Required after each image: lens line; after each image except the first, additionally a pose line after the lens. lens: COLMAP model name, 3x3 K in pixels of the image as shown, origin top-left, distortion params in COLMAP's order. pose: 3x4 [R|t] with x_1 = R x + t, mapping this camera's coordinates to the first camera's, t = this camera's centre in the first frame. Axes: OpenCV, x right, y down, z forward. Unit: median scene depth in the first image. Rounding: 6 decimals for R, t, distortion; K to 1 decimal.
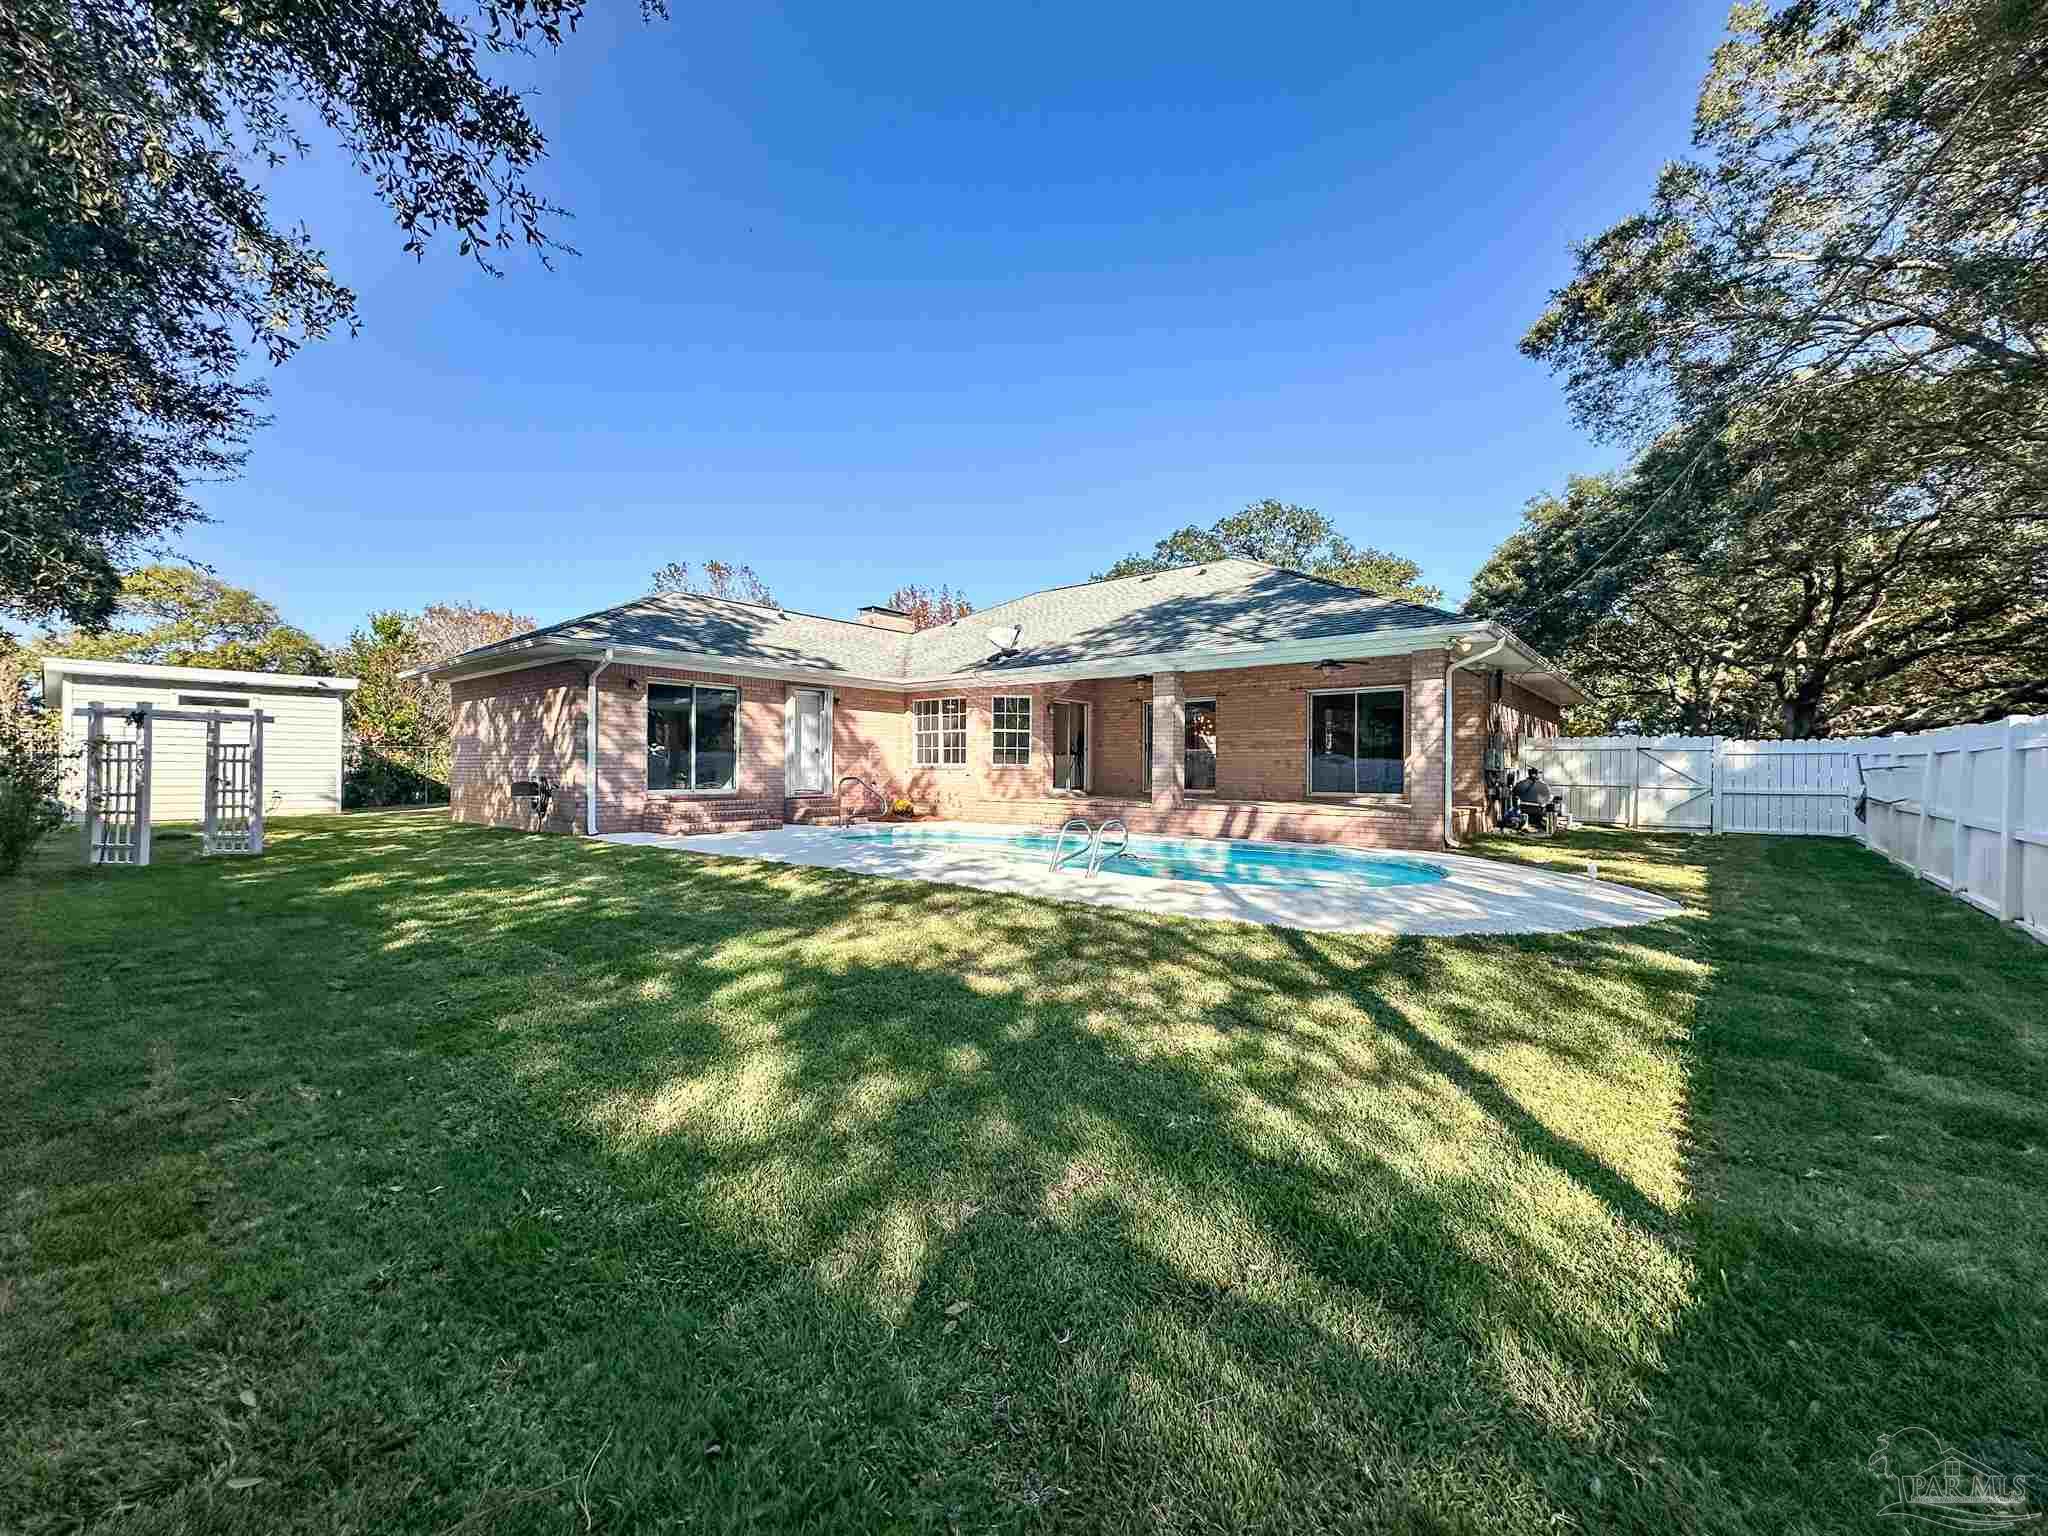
lens RADIAL K [[815.9, 0, 1016.0], [0, 815.9, 768.0], [0, 0, 1]] dist [-0.003331, -0.000260]
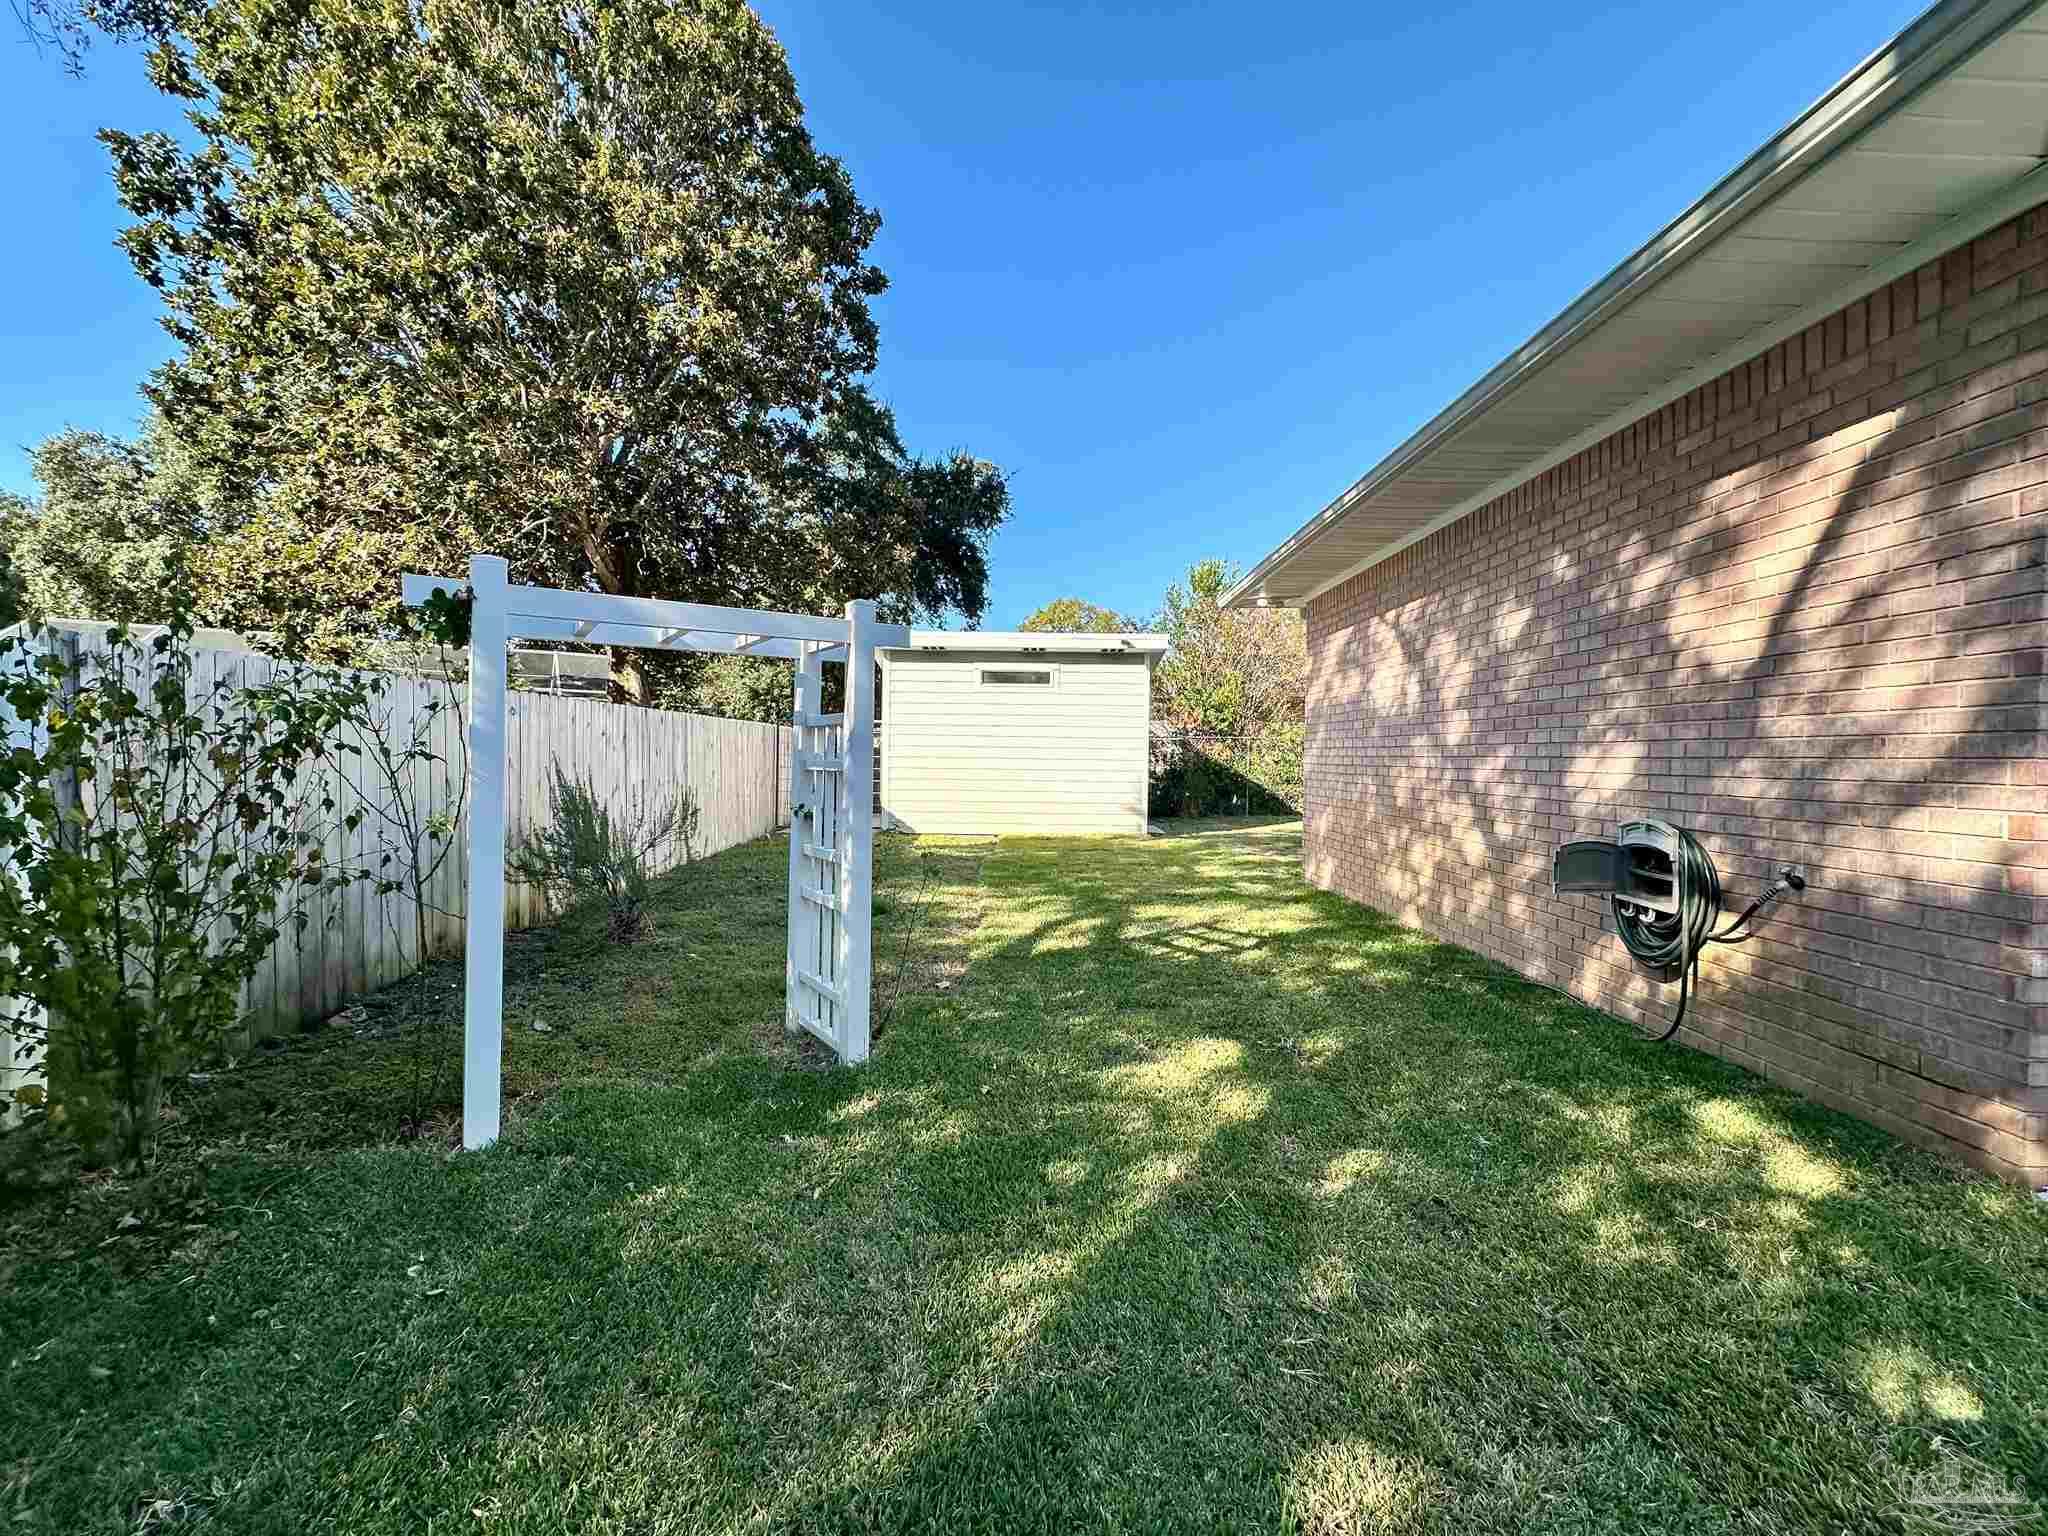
lens RADIAL K [[815.9, 0, 1025.0], [0, 815.9, 766.2], [0, 0, 1]] dist [-0.003331, -0.000260]
pose [[0.639006, 0.013687, -0.769080, -0.427301], [-0.009901, 0.999905, 0.009568, -0.006776], [0.769138, 0.001500, 0.639081, 0.560326]]
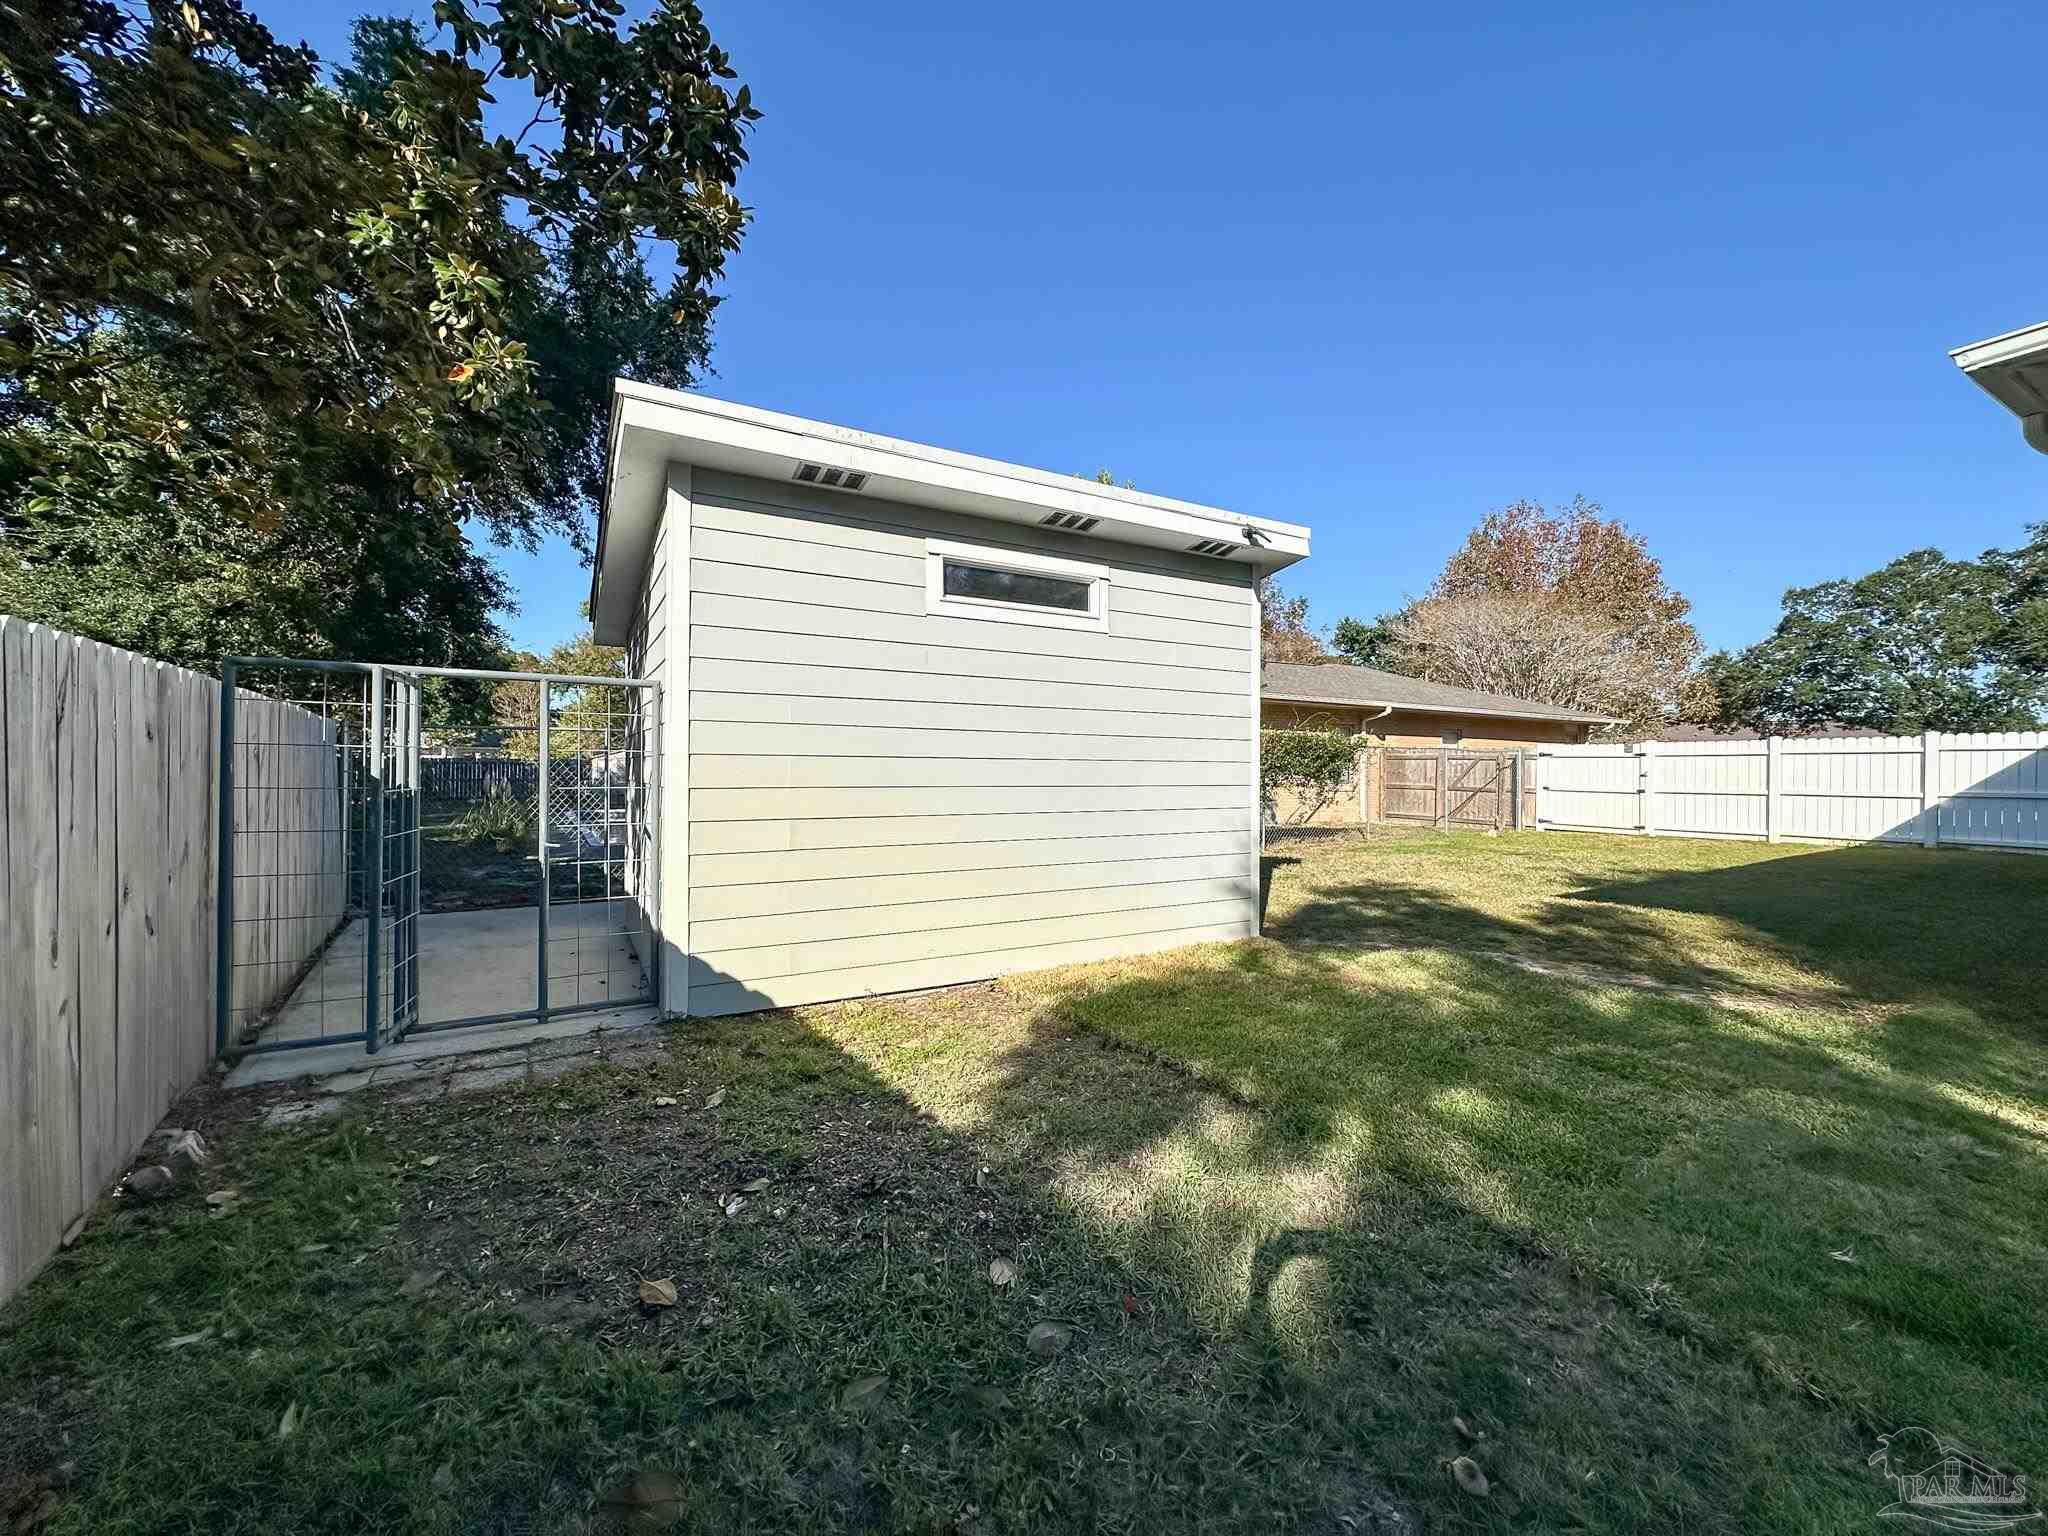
lens RADIAL K [[815.9, 0, 1032.9], [0, 815.9, 767.6], [0, 0, 1]] dist [-0.003331, -0.000260]
pose [[0.932848, 0.003002, -0.360258, -0.916613], [-0.004866, 0.999979, -0.004266, -0.012451], [0.360238, 0.005732, 0.932843, 0.758430]]
